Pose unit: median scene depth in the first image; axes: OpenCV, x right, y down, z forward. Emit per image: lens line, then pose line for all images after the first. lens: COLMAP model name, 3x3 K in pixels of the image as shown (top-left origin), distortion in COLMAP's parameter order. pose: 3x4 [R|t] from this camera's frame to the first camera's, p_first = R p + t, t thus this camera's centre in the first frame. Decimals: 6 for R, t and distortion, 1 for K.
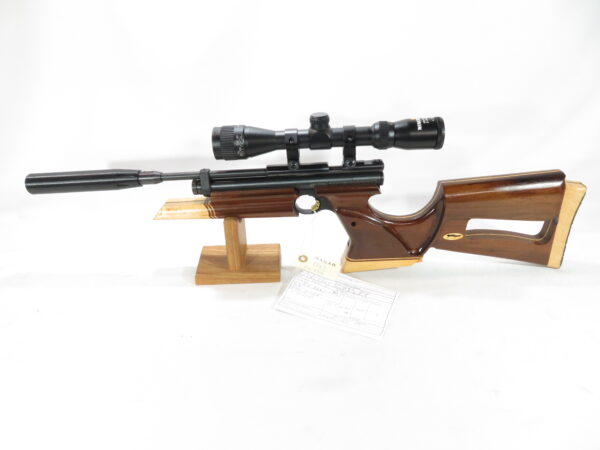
lens RADIAL K [[474.4, 0, 300.0], [0, 474.4, 225.0], [0, 0, 1]] dist [0.003780, 0.002012]
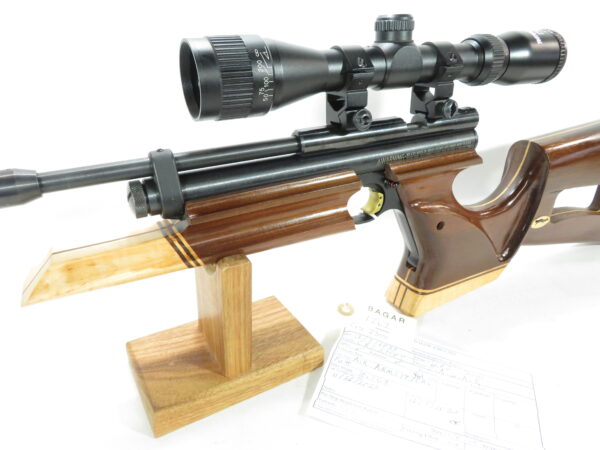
lens RADIAL K [[474.4, 0, 300.0], [0, 474.4, 225.0], [0, 0, 1]] dist [0.003780, 0.002012]
pose [[0.855984, -0.157885, 0.492304, -0.306332], [0.204733, 0.977901, -0.042357, -0.013035], [-0.474737, 0.137047, 0.869392, 0.593350]]
